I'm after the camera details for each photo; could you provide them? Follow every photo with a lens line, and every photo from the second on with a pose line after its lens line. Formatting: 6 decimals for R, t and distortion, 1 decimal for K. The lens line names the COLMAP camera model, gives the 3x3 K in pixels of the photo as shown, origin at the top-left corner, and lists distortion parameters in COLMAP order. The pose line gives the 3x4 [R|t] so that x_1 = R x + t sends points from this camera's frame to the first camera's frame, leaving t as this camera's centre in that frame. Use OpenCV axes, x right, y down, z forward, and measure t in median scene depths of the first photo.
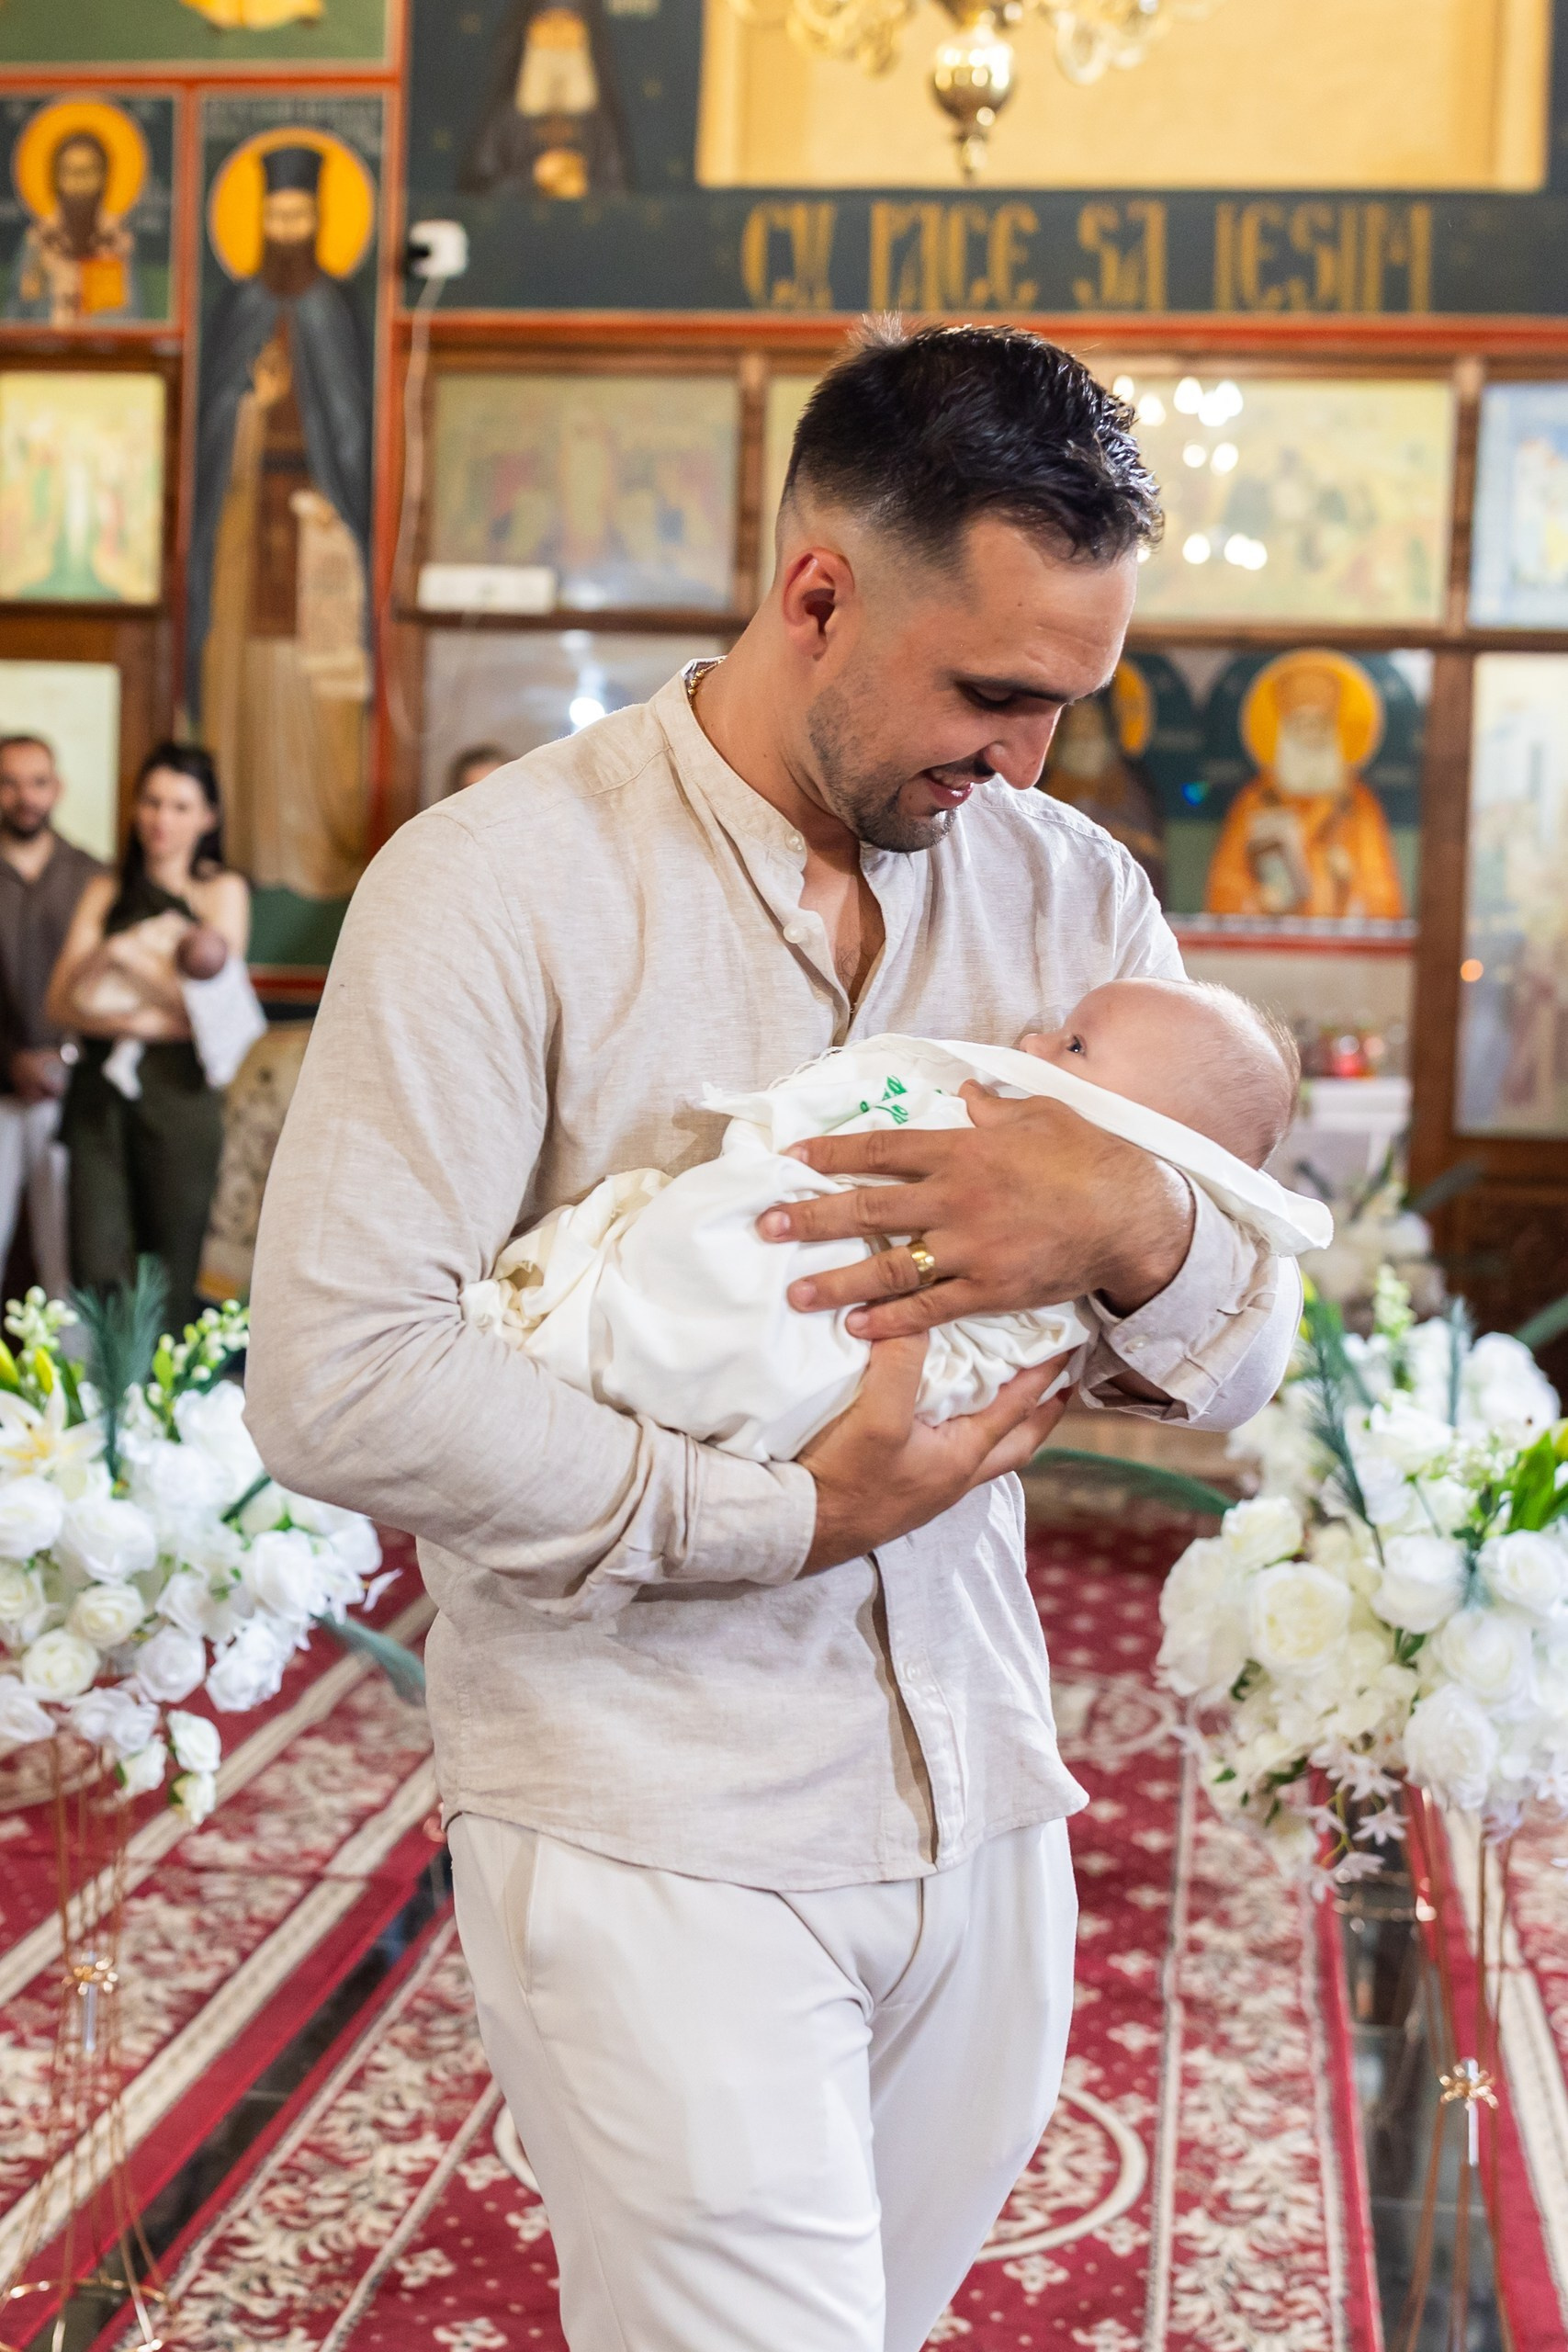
lens RADIAL K [[3405.0, 0, 689.9], [0, 3405.0, 1173.6], [0, 0, 1]] dist [-0.011703, -0.030092]
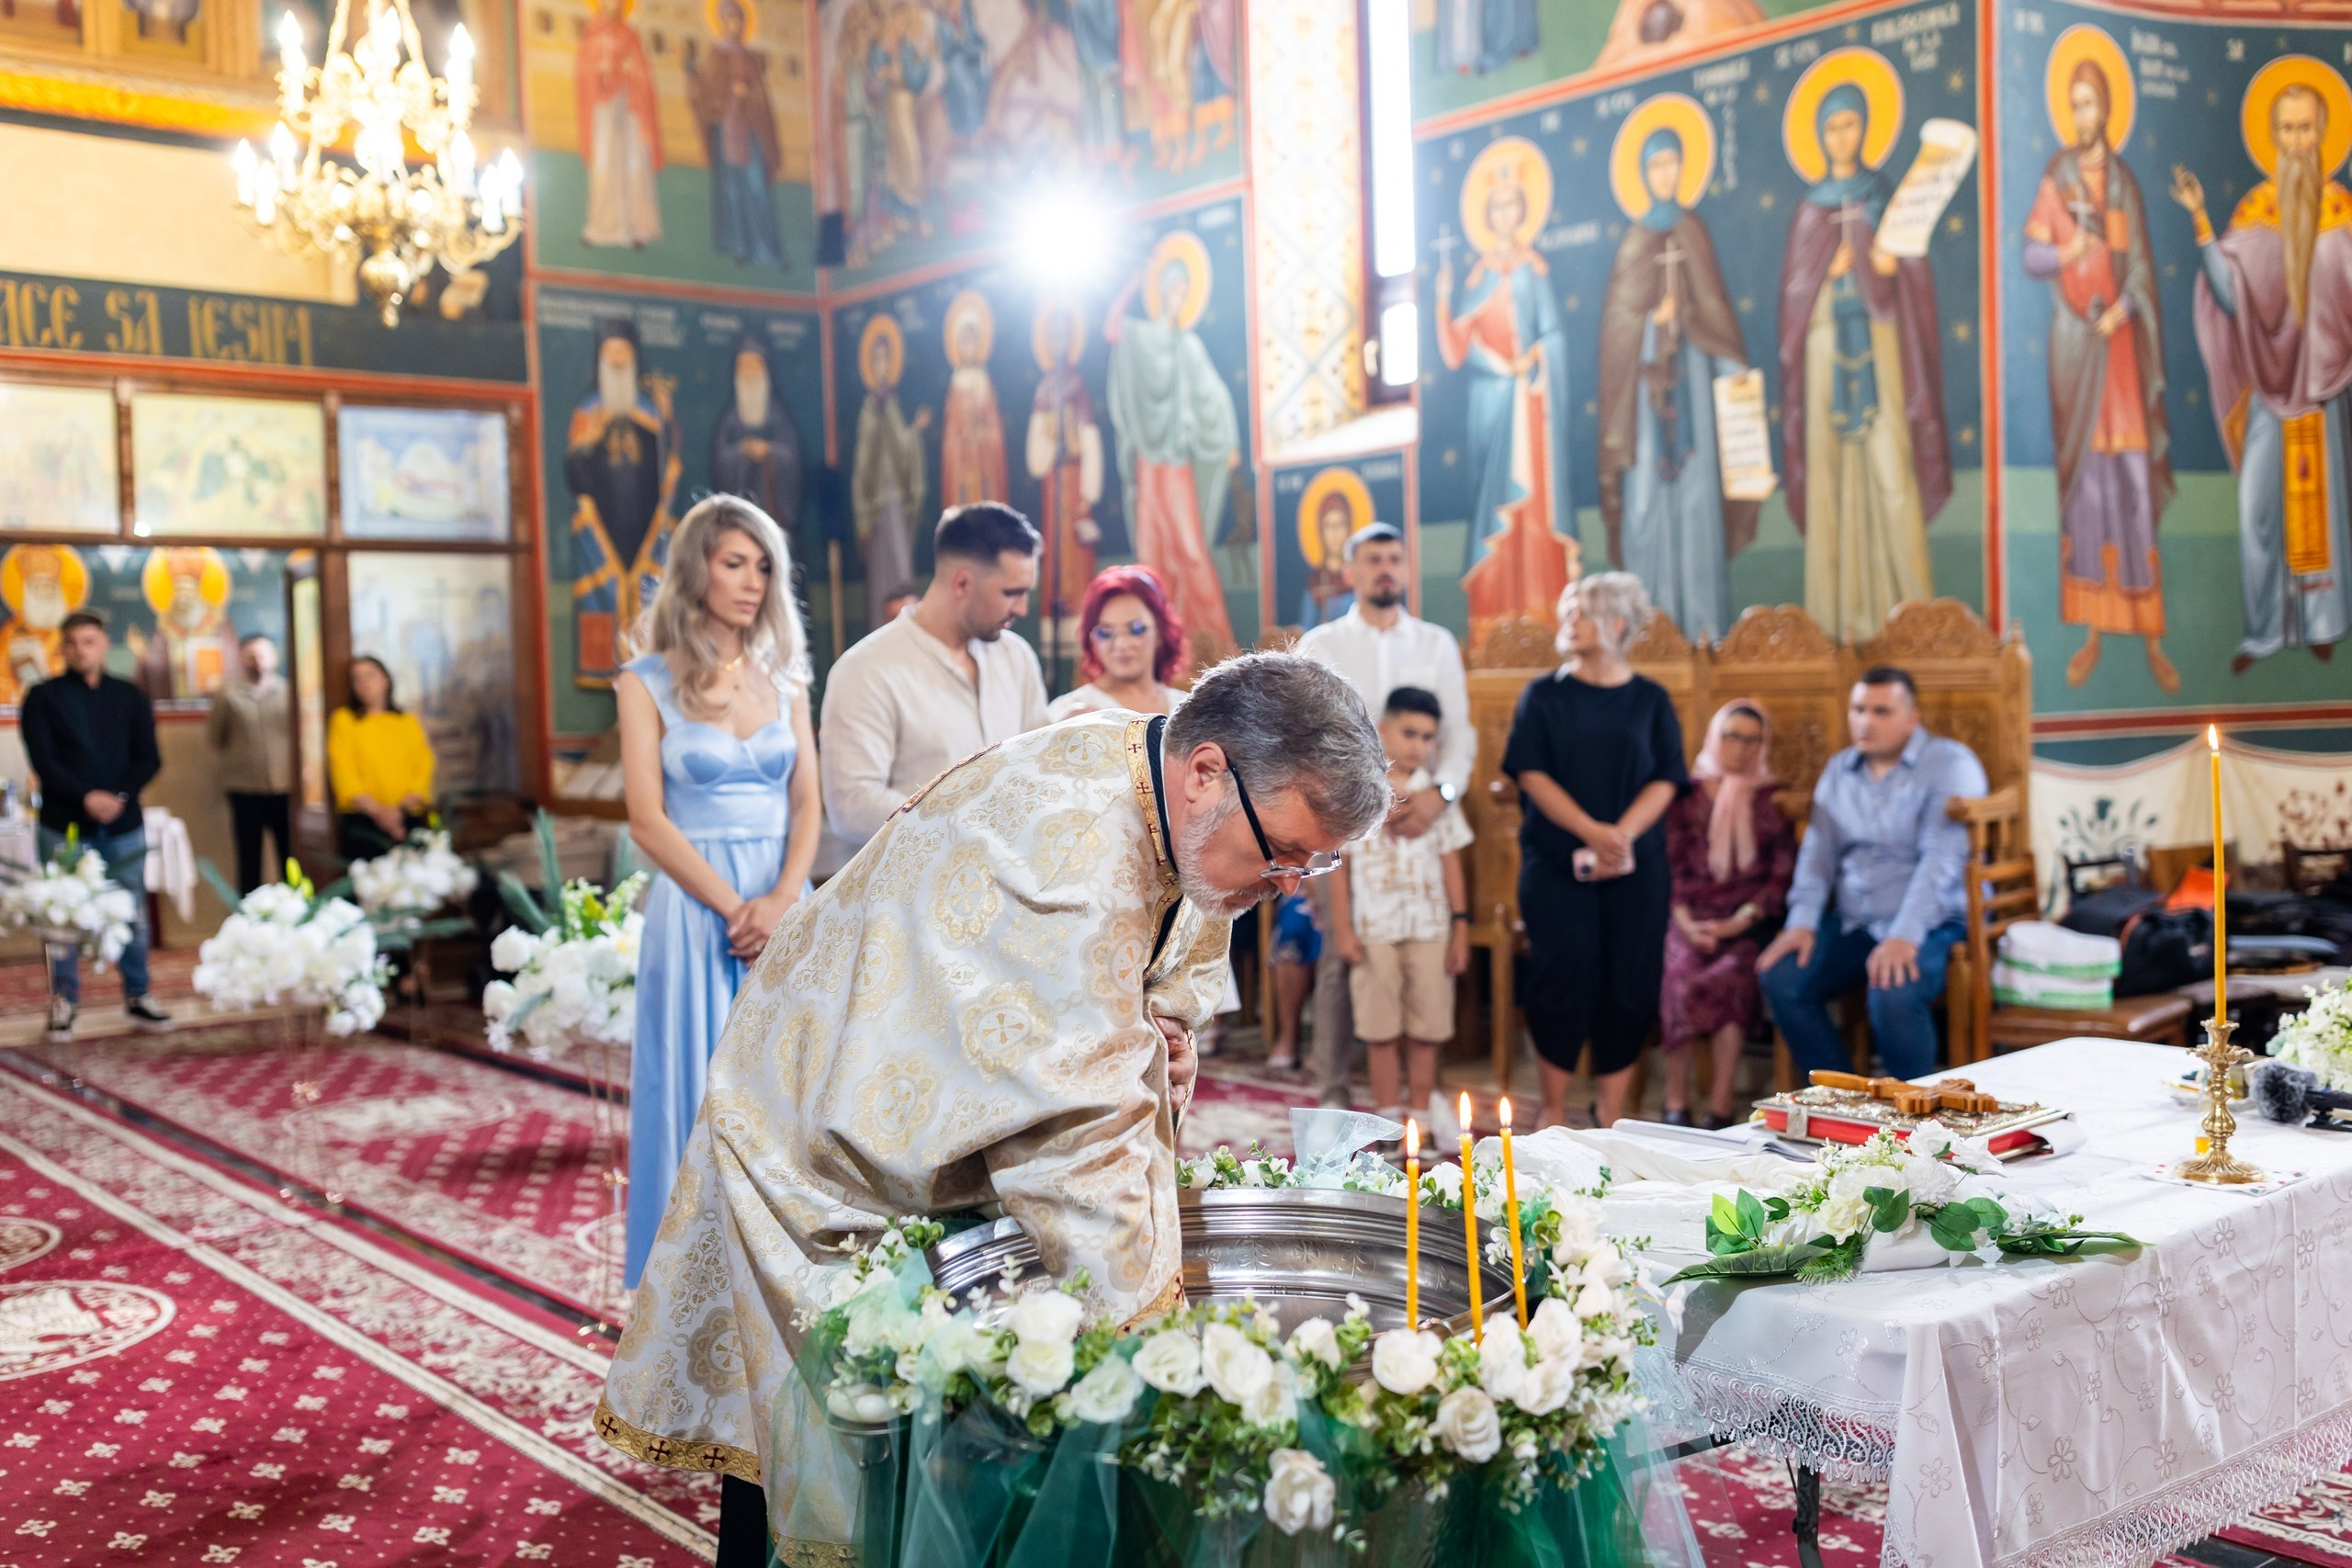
lens RADIAL K [[2158.8, 0, 1176.0], [0, 2158.8, 784.0], [0, 0, 1]] dist [-0.010033, -0.005411]
pose [[0.639475, -0.084890, 0.764111, -0.386136], [0.104557, 0.994254, 0.022955, -0.007649], [-0.761669, 0.065214, 0.644676, -0.086735]]
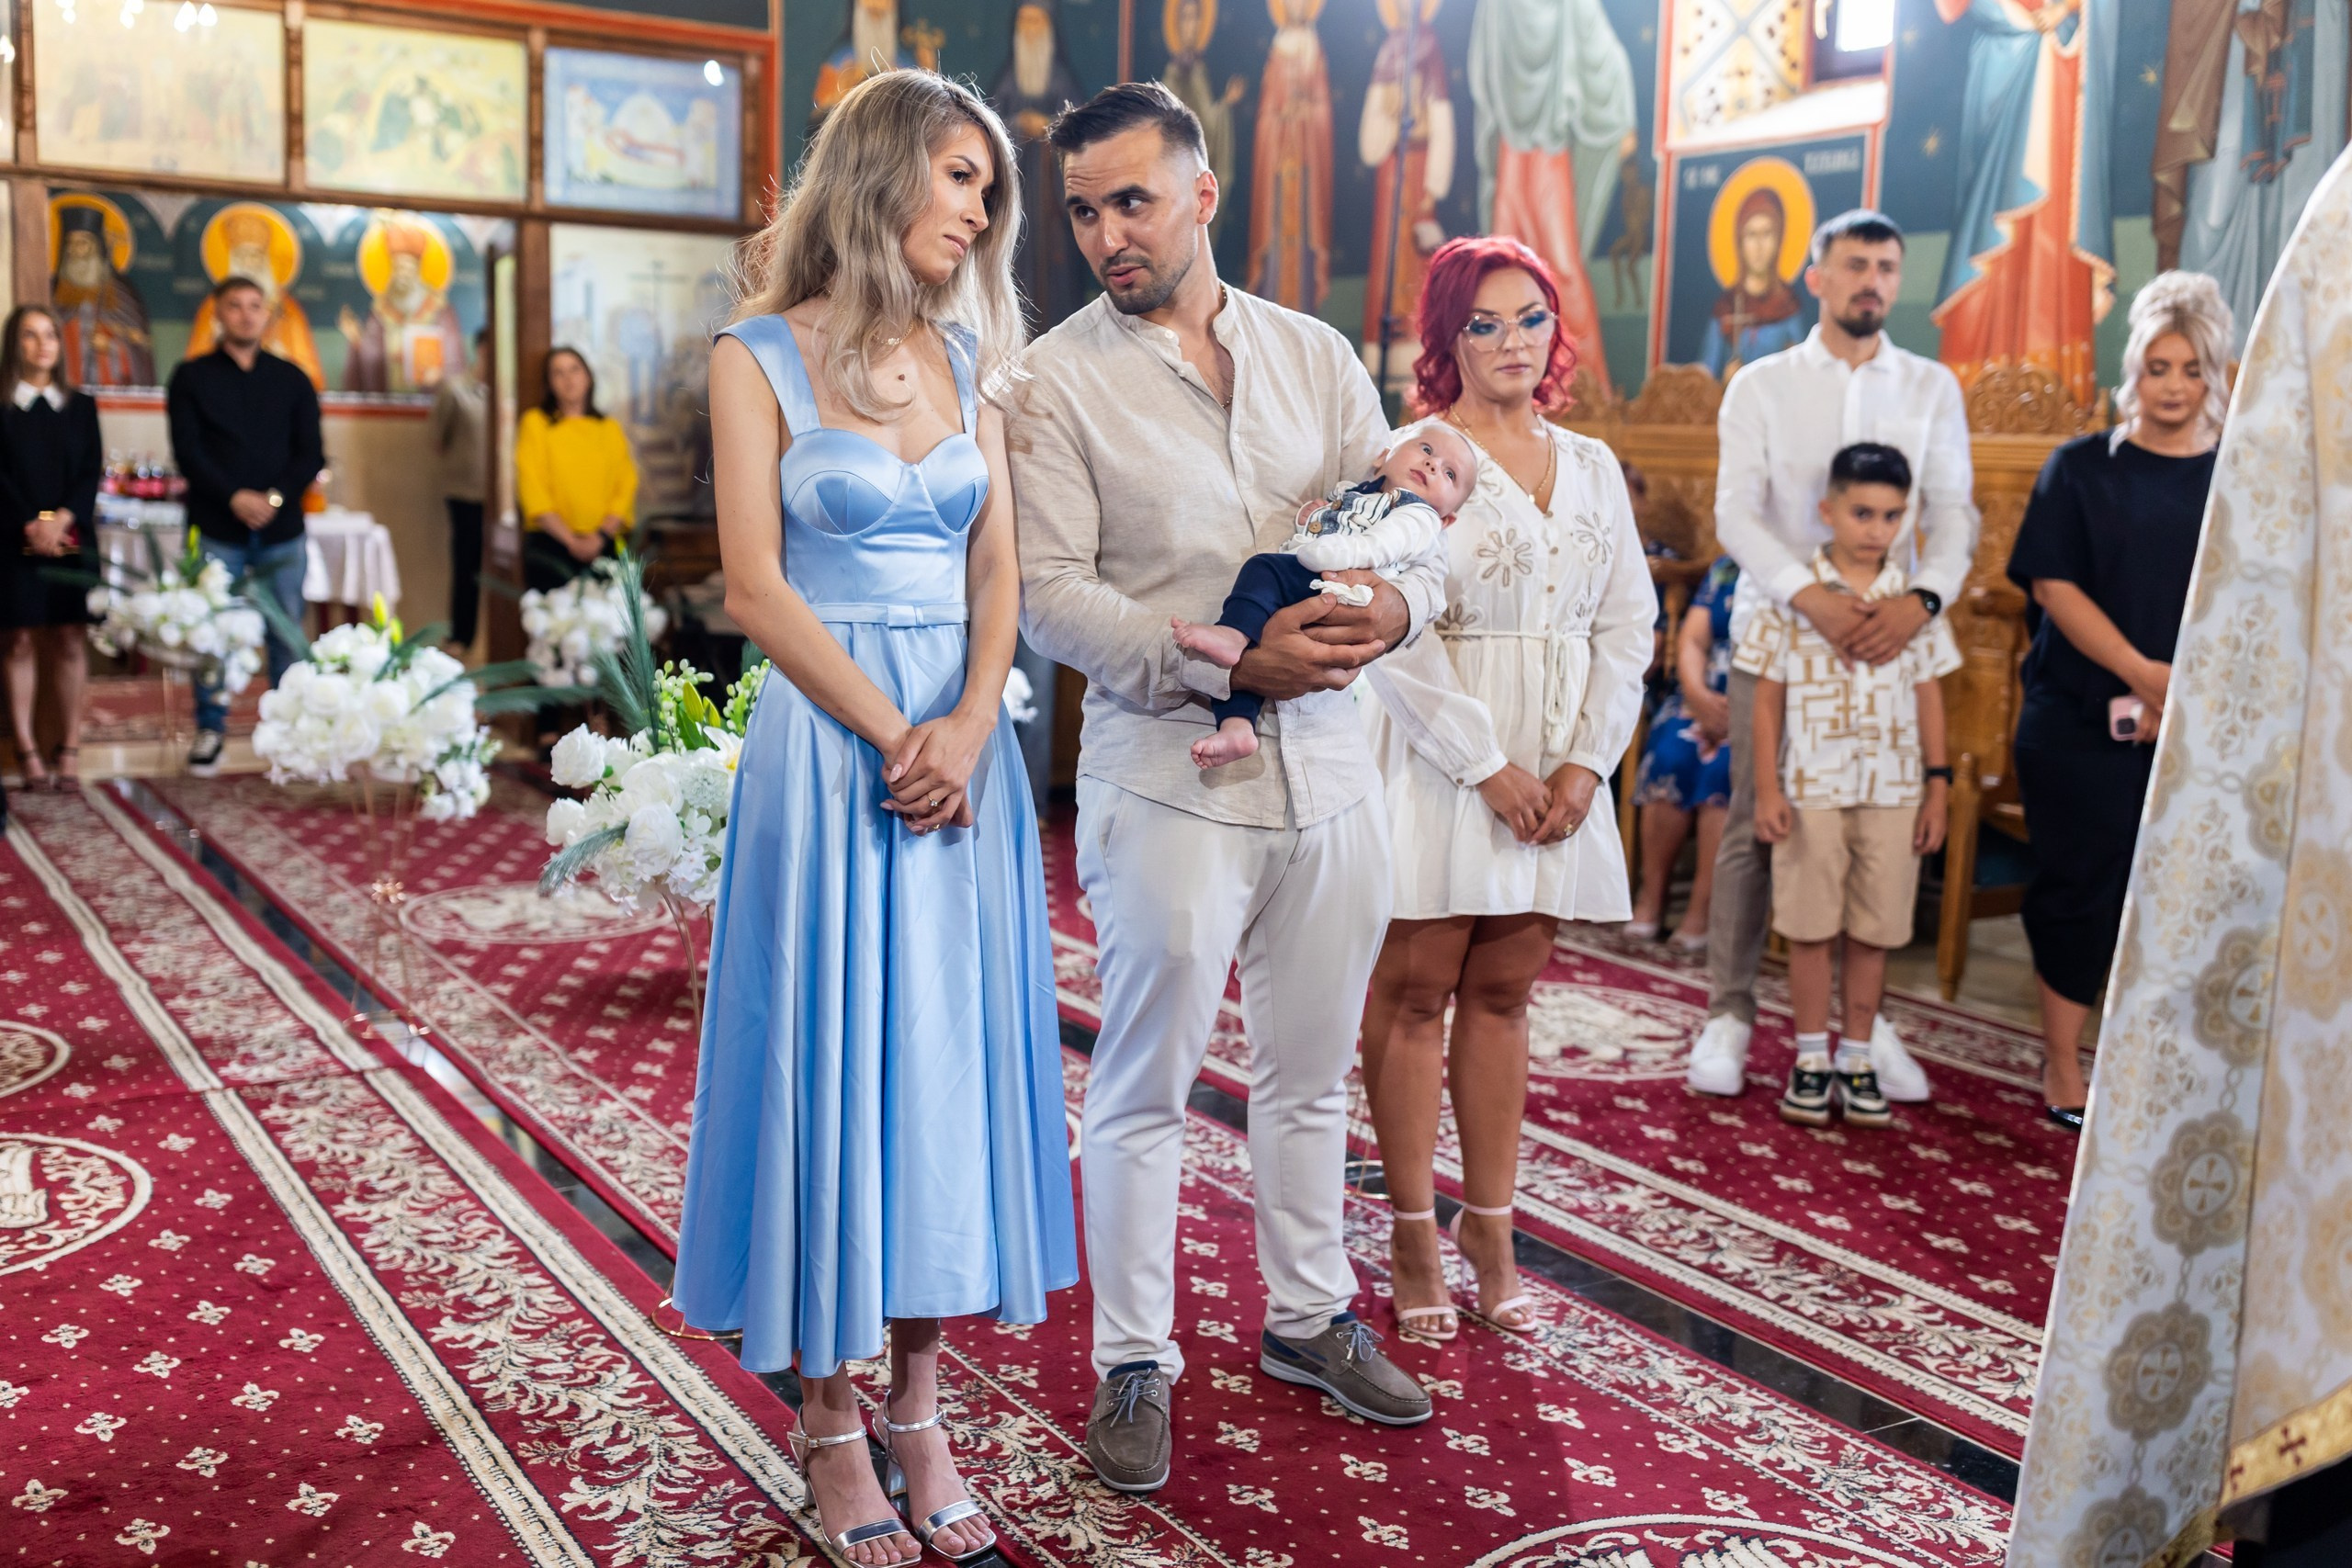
lens RADIAL K [[2227.4, 0, 1155.2], [0, 2227.4, 748.4], [0, 0, 1]] dist [-0.009864, 0.003757]
pose [[0.744907, -0.104897, 0.658870, -0.260972], [0.046398, 0.993316, 0.105688, -0.008141], [-0.665553, -0.048157, 0.744795, 0.042911]]
